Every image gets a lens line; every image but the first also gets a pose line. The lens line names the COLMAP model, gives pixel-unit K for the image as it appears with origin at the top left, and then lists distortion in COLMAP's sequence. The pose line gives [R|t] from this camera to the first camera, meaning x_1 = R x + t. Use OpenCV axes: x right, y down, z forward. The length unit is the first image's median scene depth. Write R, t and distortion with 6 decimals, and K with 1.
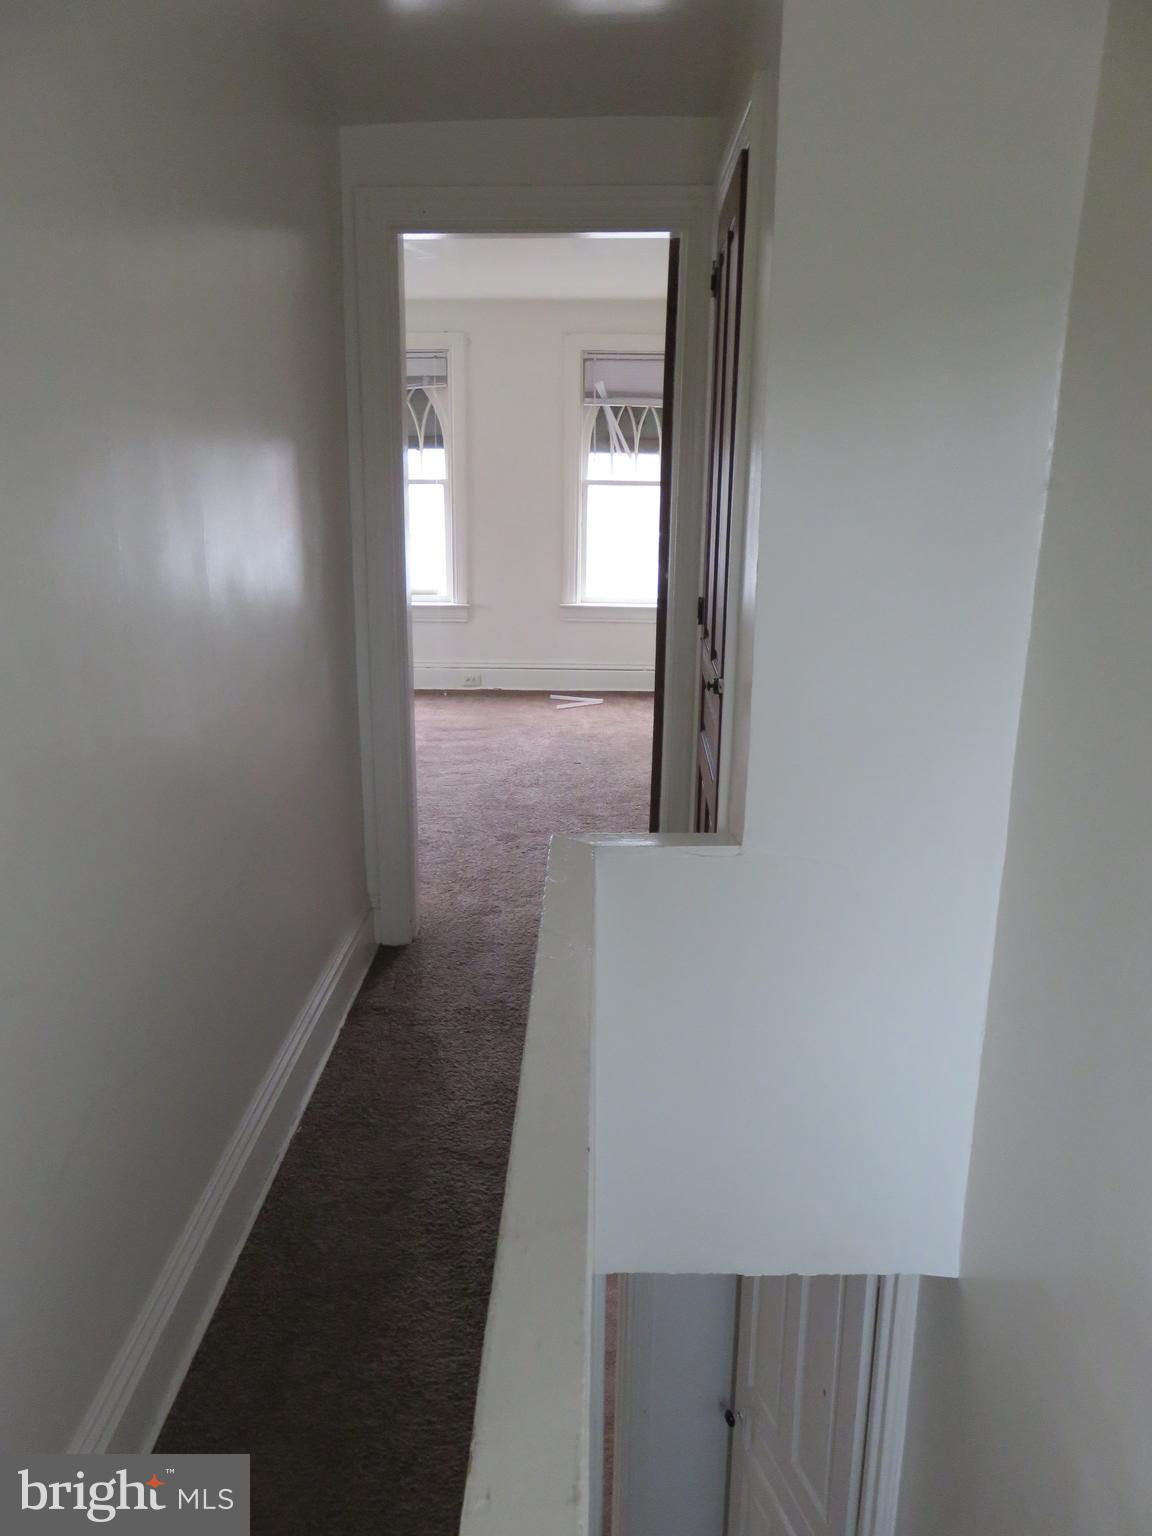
lens RADIAL K [[1143.3, 0, 574.7], [0, 1143.3, 761.3], [0, 0, 1]] dist [-0.011169, -0.015672]
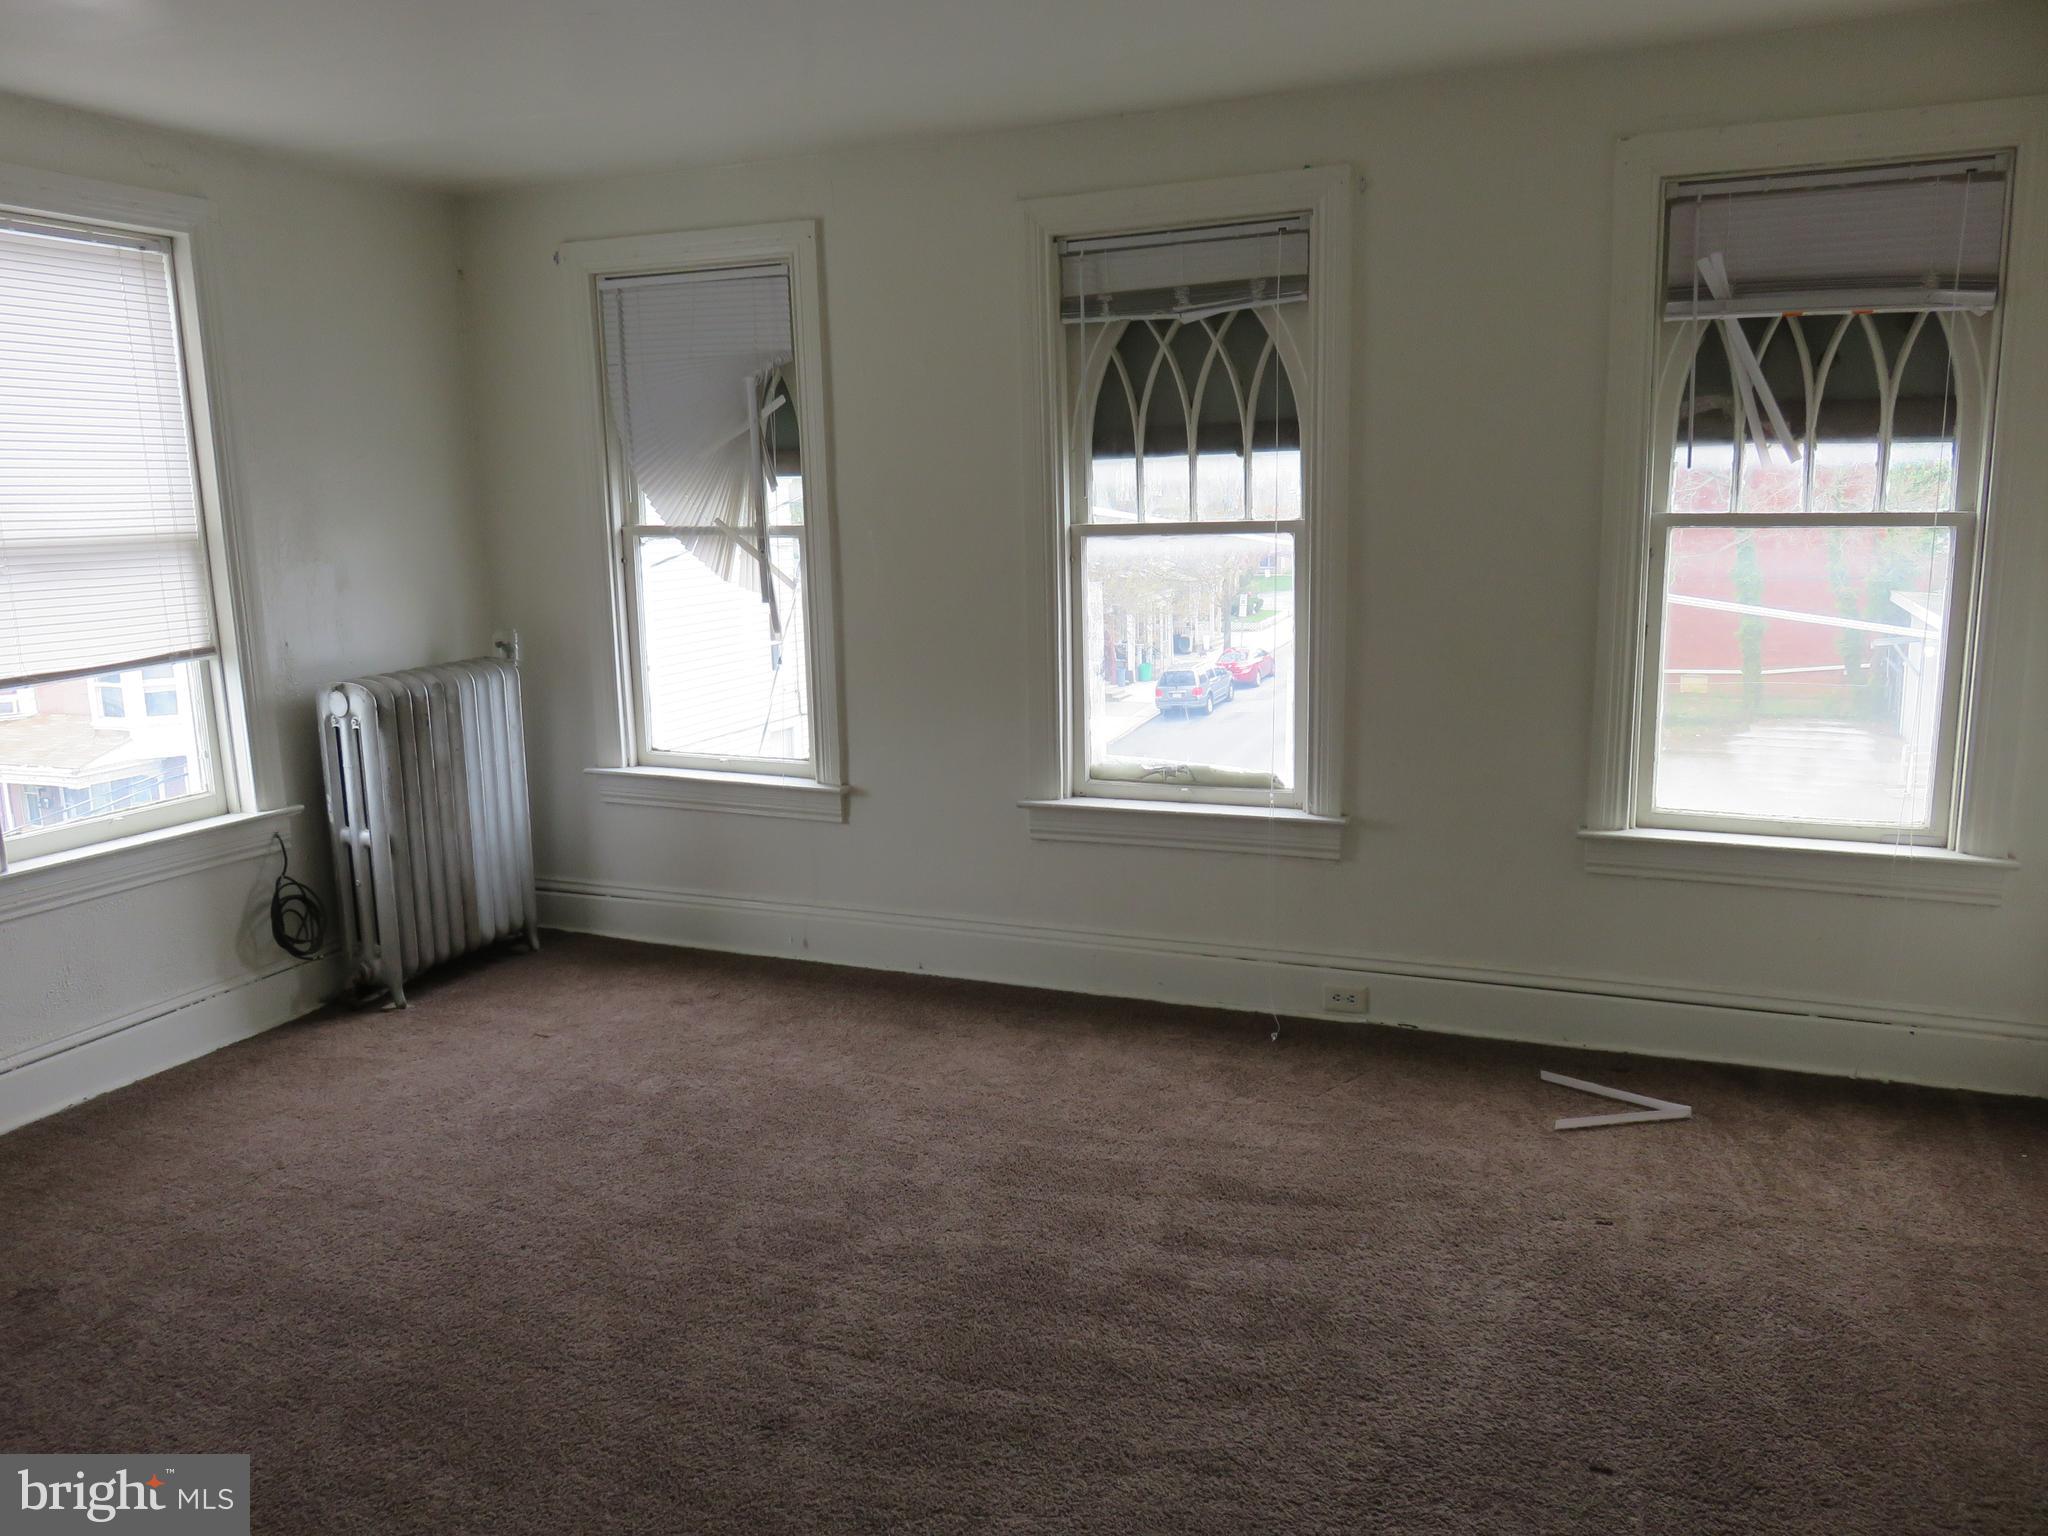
lens RADIAL K [[1524.4, 0, 1036.5], [0, 1524.4, 775.7], [0, 0, 1]] dist [-0.011169, -0.015672]
pose [[0.933357, 0.036837, -0.357054, -0.000663], [-0.064121, 0.995831, -0.064876, -0.115000], [0.353175, 0.083447, 0.931828, 0.467587]]
